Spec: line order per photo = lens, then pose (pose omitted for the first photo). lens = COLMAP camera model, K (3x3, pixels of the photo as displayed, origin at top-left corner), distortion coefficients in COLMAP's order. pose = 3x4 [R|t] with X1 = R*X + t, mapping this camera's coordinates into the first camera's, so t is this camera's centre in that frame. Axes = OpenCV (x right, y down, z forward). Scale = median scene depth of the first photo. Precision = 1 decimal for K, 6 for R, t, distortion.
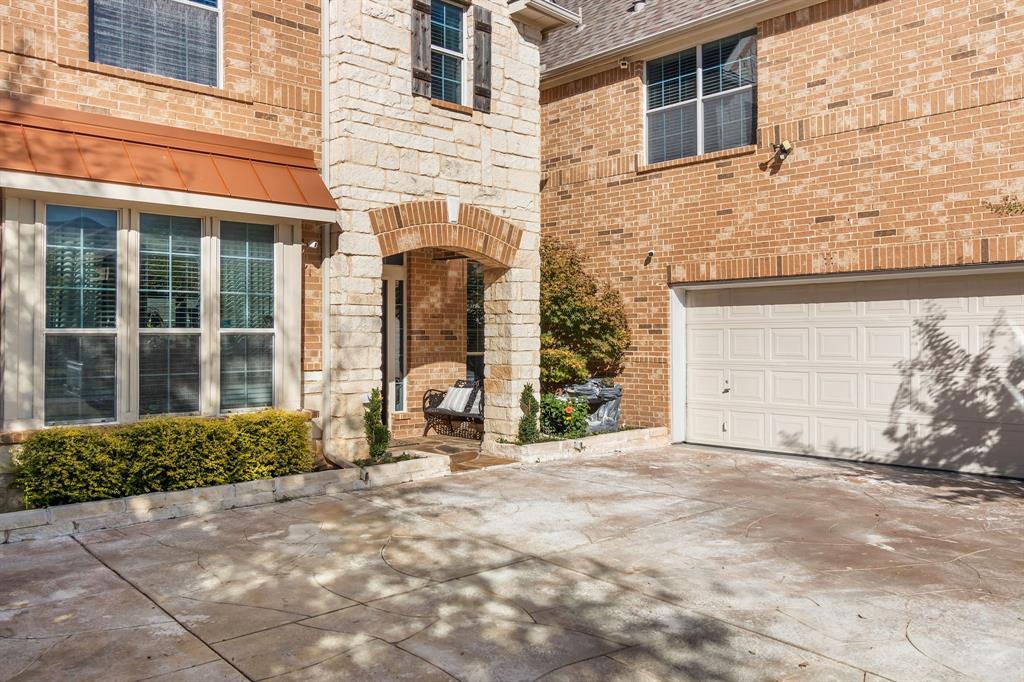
lens RADIAL K [[811.2, 0, 512.1], [0, 811.2, 321.0], [0, 0, 1]] dist [-0.001604, 0.001351]
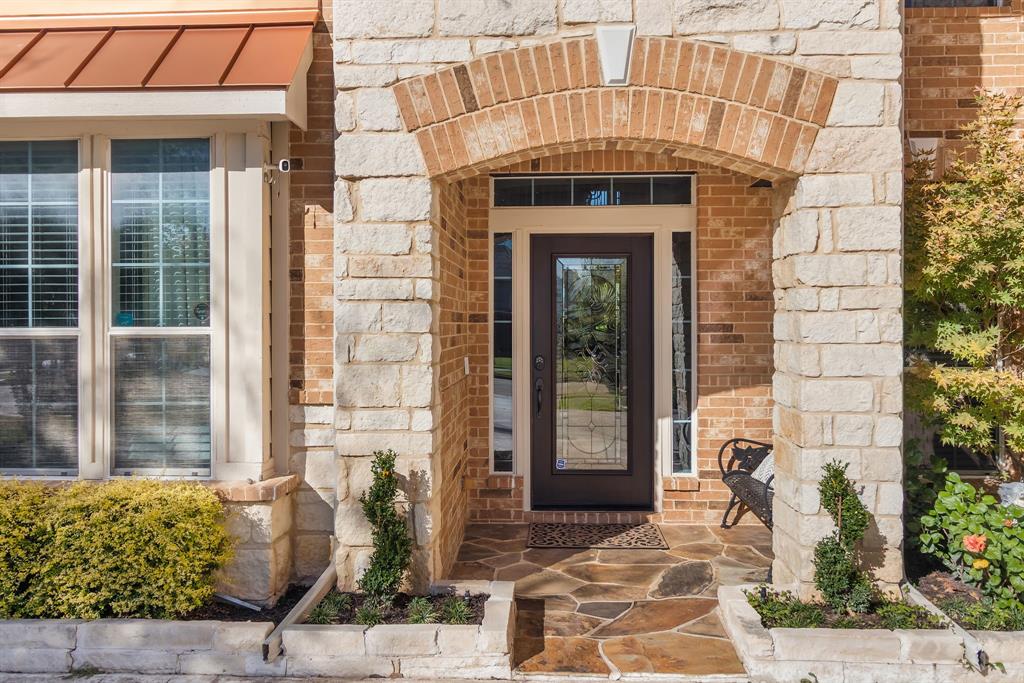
lens RADIAL K [[811.2, 0, 512.1], [0, 811.2, 321.5], [0, 0, 1]] dist [-0.001604, 0.001351]
pose [[0.699451, -0.001730, -0.714678, 0.211322], [0.014685, 0.999821, 0.011952, 0.001892], [0.714529, -0.018855, 0.699351, 0.674737]]
